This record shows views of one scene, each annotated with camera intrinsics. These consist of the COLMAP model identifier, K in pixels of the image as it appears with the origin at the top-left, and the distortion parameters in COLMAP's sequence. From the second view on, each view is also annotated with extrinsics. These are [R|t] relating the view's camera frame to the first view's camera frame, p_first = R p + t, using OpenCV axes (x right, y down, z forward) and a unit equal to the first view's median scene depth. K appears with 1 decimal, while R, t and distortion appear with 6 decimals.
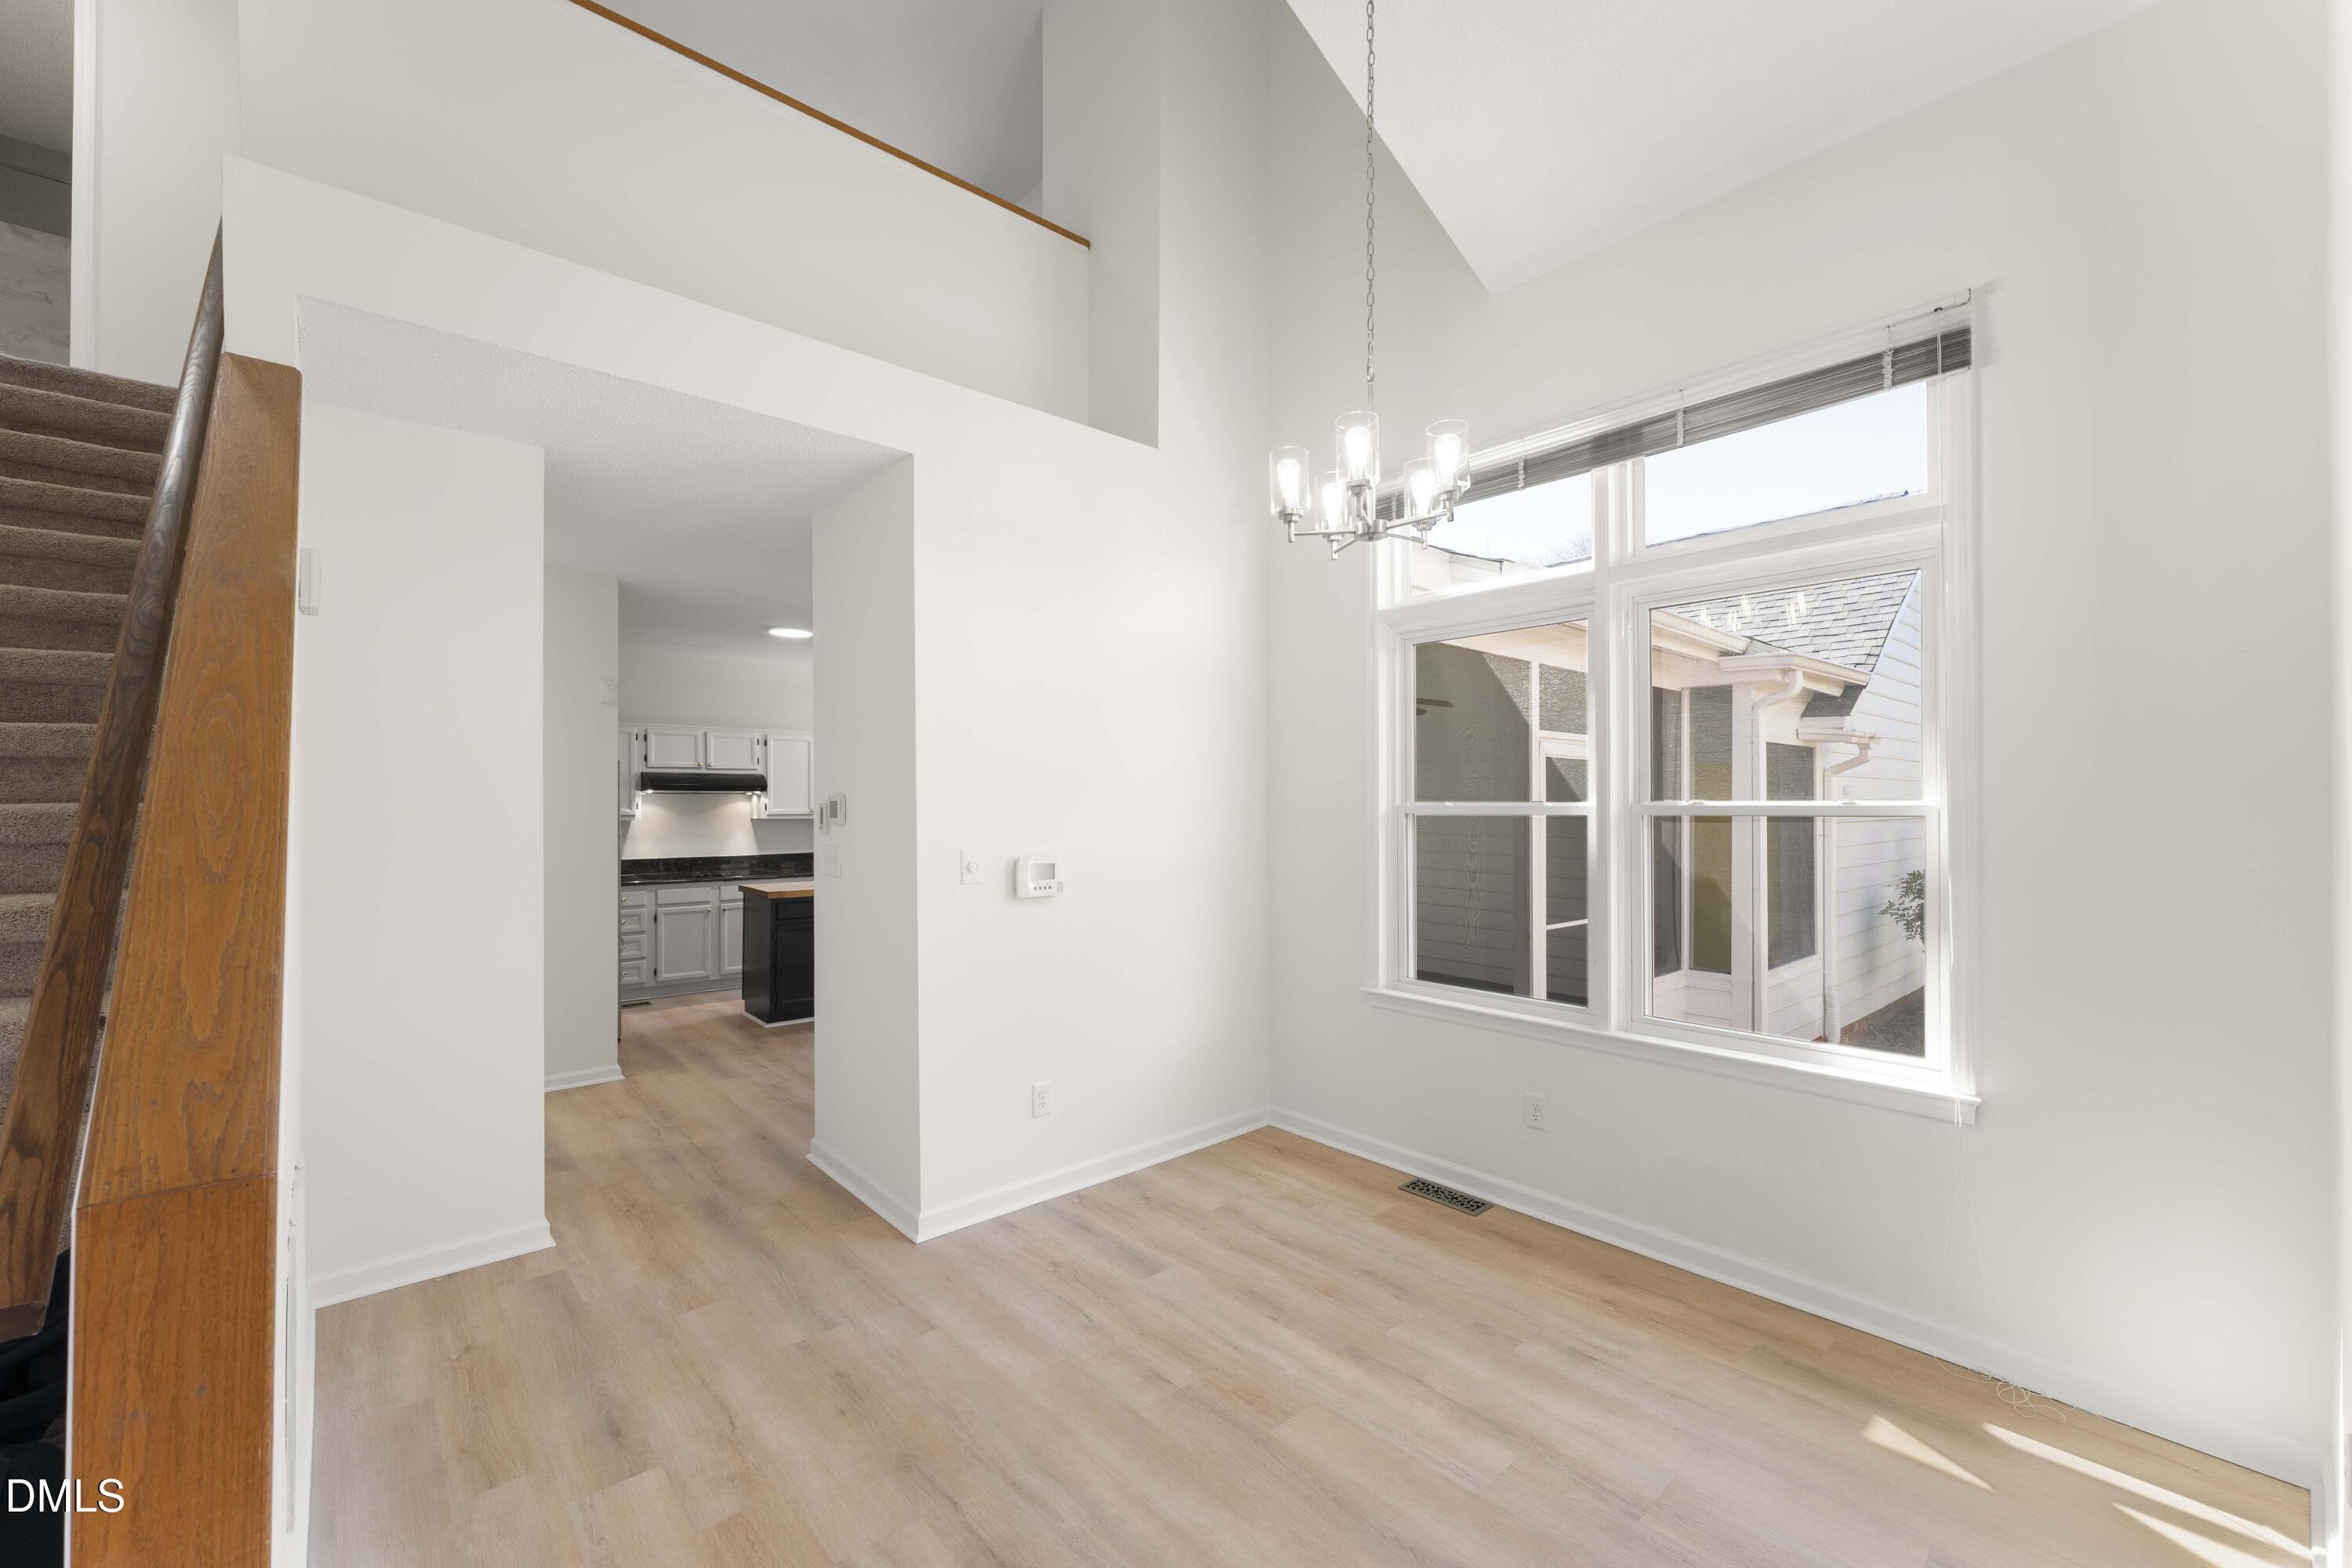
lens RADIAL K [[941.0, 0, 1169.2], [0, 941.0, 798.7], [0, 0, 1]] dist [0.000117, -0.000004]
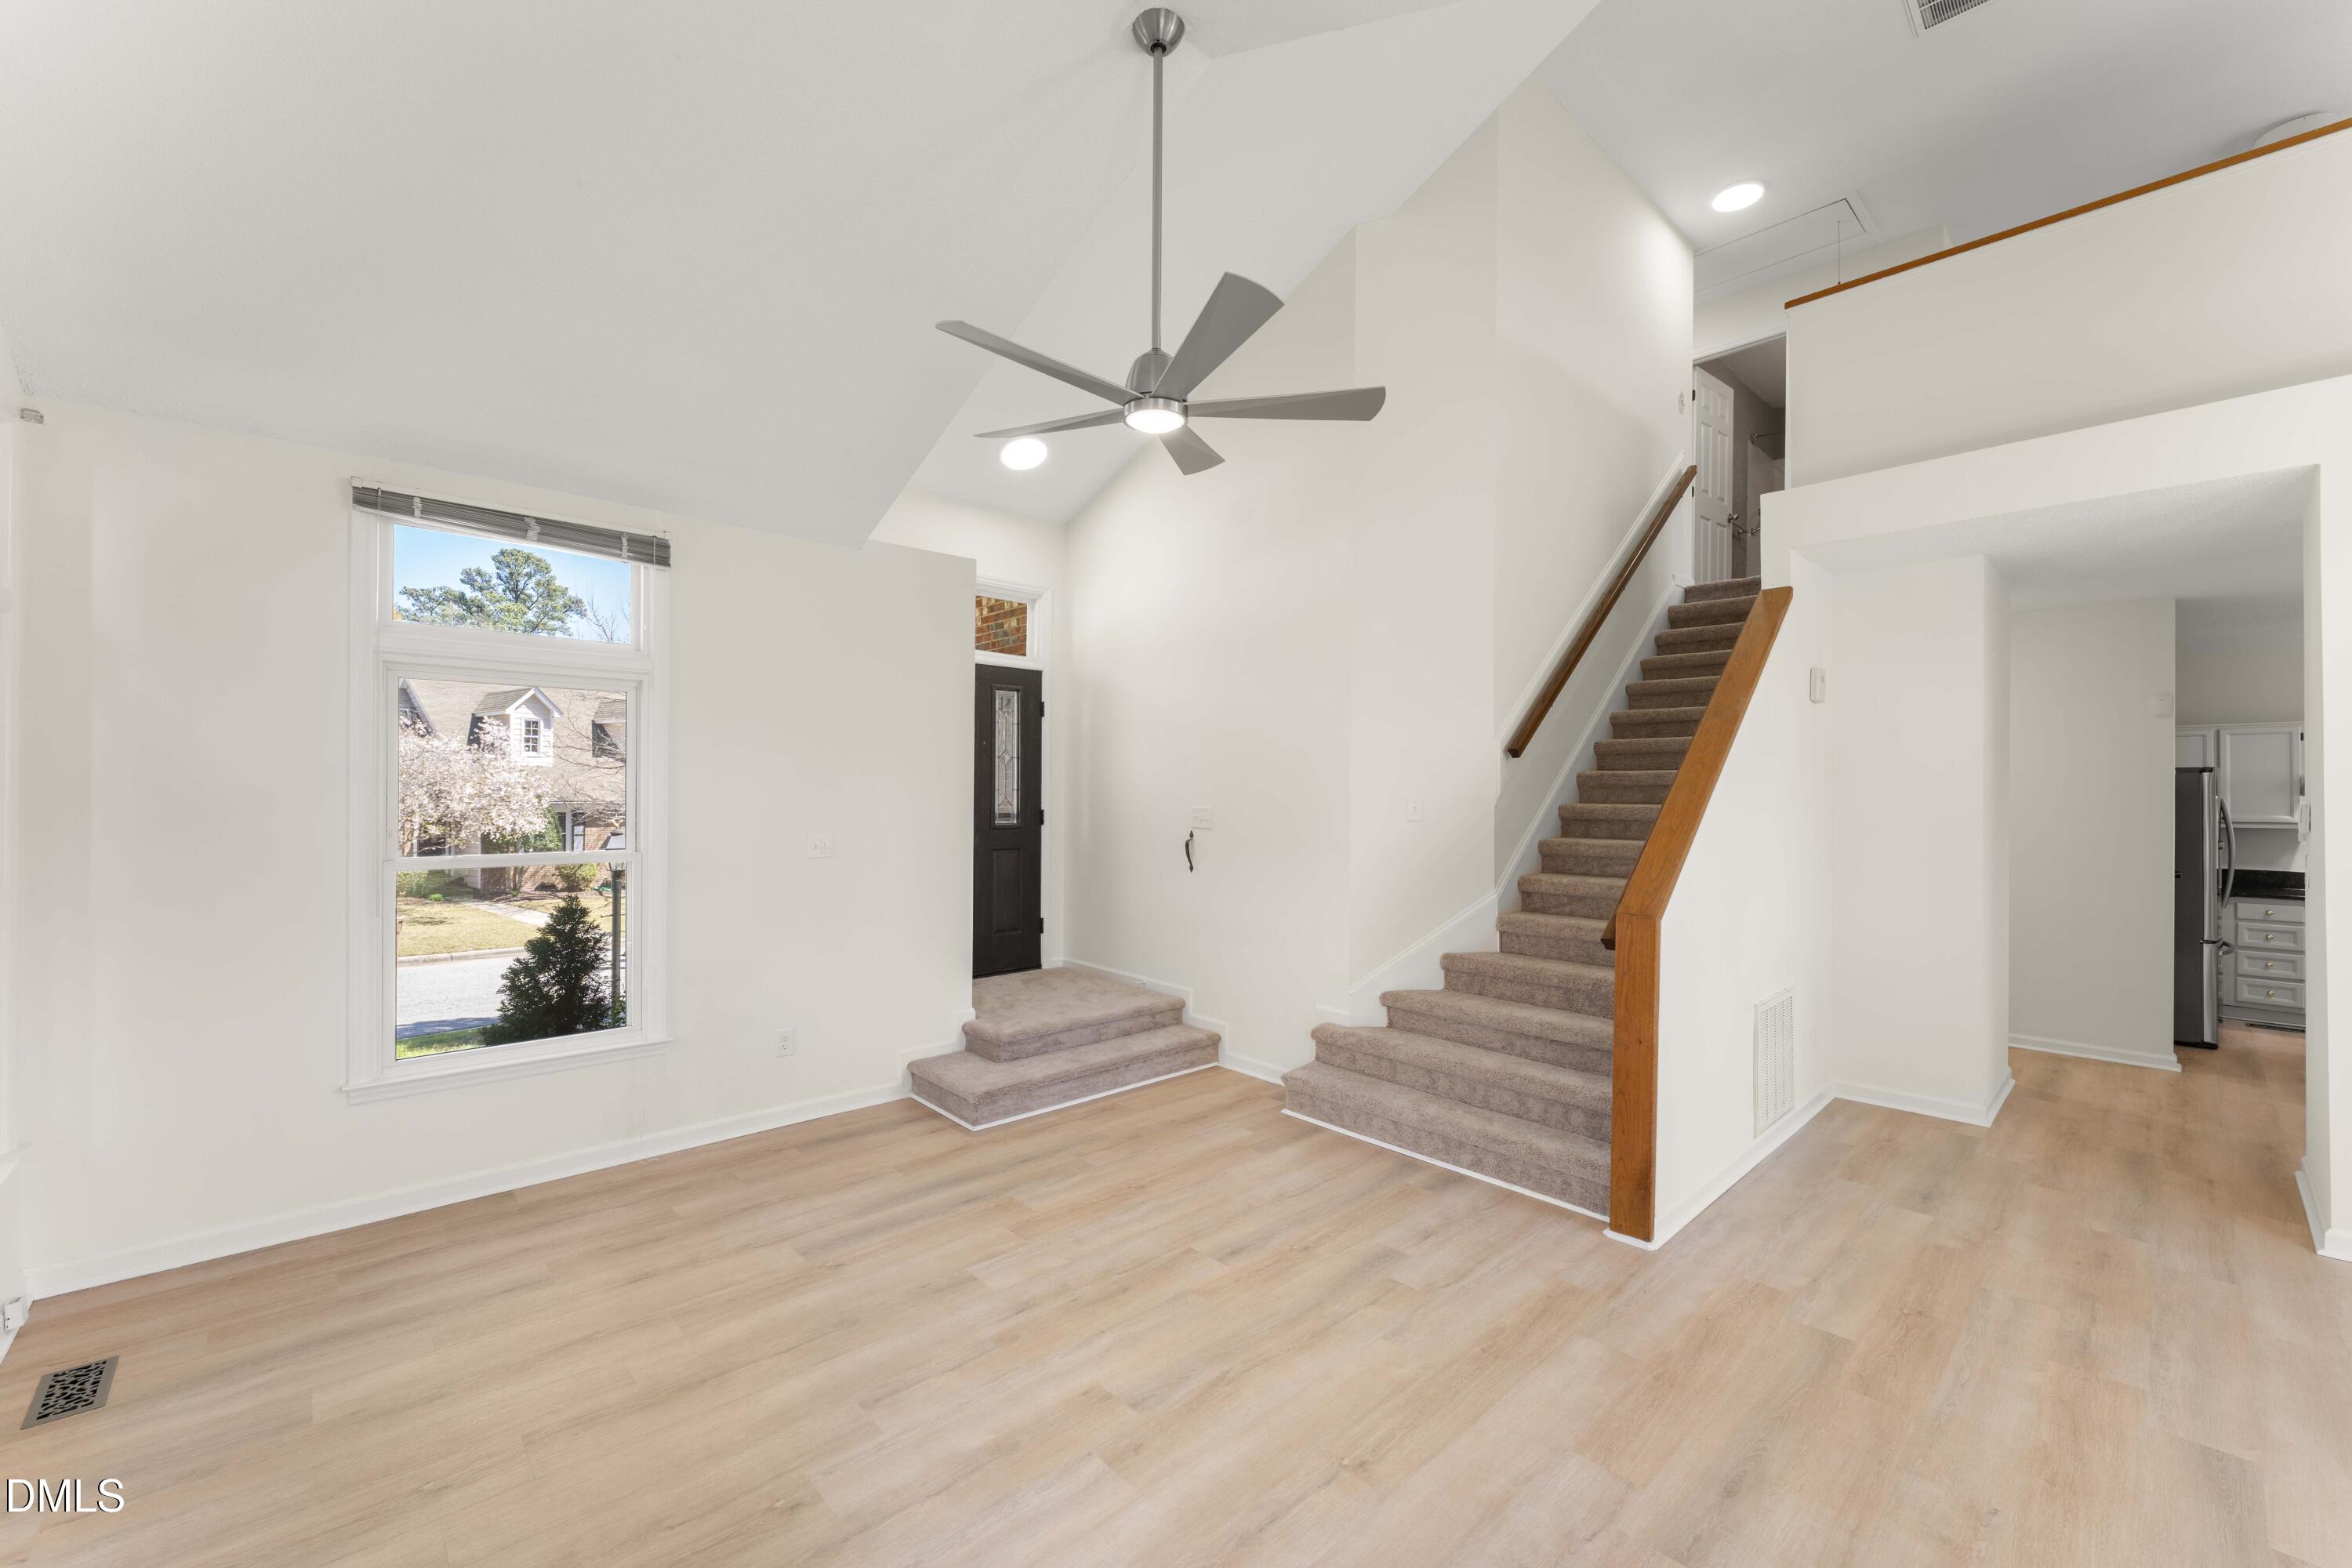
lens RADIAL K [[941.0, 0, 1169.2], [0, 941.0, 798.7], [0, 0, 1]] dist [0.000117, -0.000004]
pose [[0.023634, -0.001758, -0.999719, 0.316191], [-0.002921, 0.999994, -0.001828, -0.000780], [0.999716, 0.002963, 0.023629, -0.107348]]
